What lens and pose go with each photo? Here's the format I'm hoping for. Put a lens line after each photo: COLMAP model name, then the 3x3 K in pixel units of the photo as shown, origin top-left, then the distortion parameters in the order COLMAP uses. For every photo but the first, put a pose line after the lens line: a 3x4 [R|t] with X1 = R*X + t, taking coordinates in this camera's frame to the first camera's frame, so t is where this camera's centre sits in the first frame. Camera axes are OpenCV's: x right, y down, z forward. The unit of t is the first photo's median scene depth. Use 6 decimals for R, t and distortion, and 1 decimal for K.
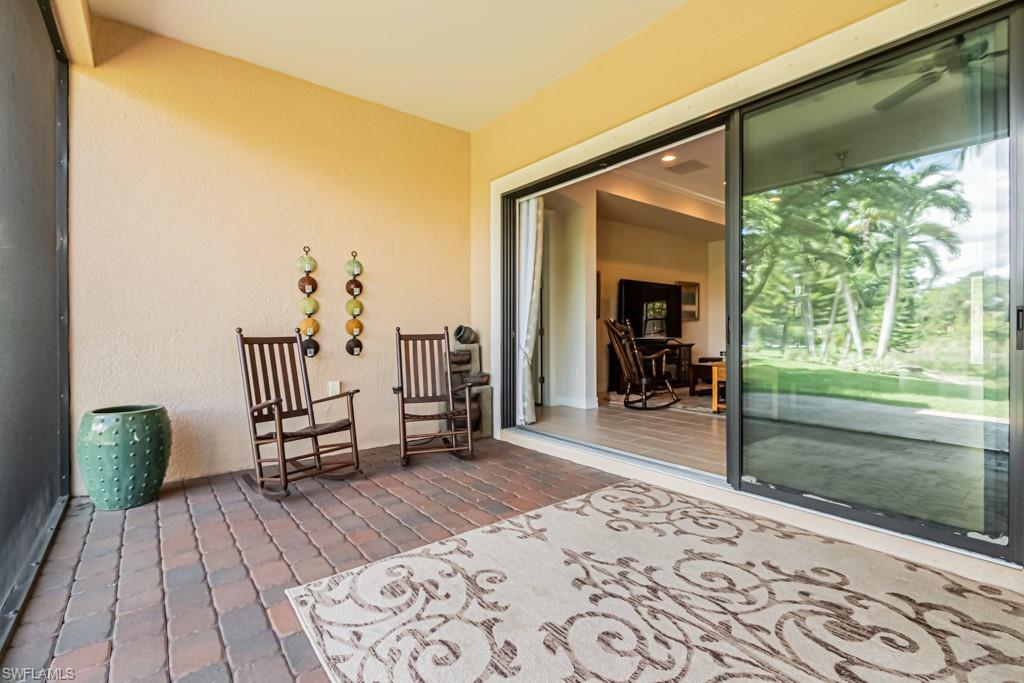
lens RADIAL K [[479.8, 0, 512.7], [0, 479.8, 338.9], [0, 0, 1]] dist [-0.000352, 0.000099]
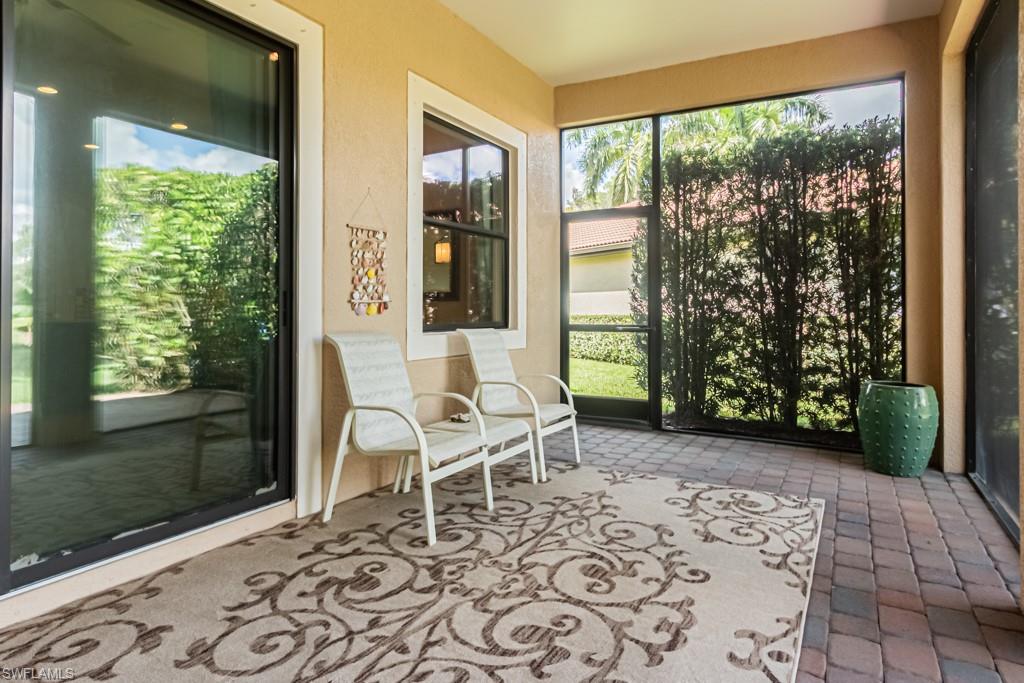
lens RADIAL K [[582.7, 0, 521.2], [0, 582.7, 304.6], [0, 0, 1]] dist [-0.000859, -0.000830]
pose [[-0.399864, 0.010158, 0.916518, -0.621048], [0.008581, 0.999936, -0.007339, -0.026883], [-0.916534, 0.004930, -0.399926, 1.062715]]
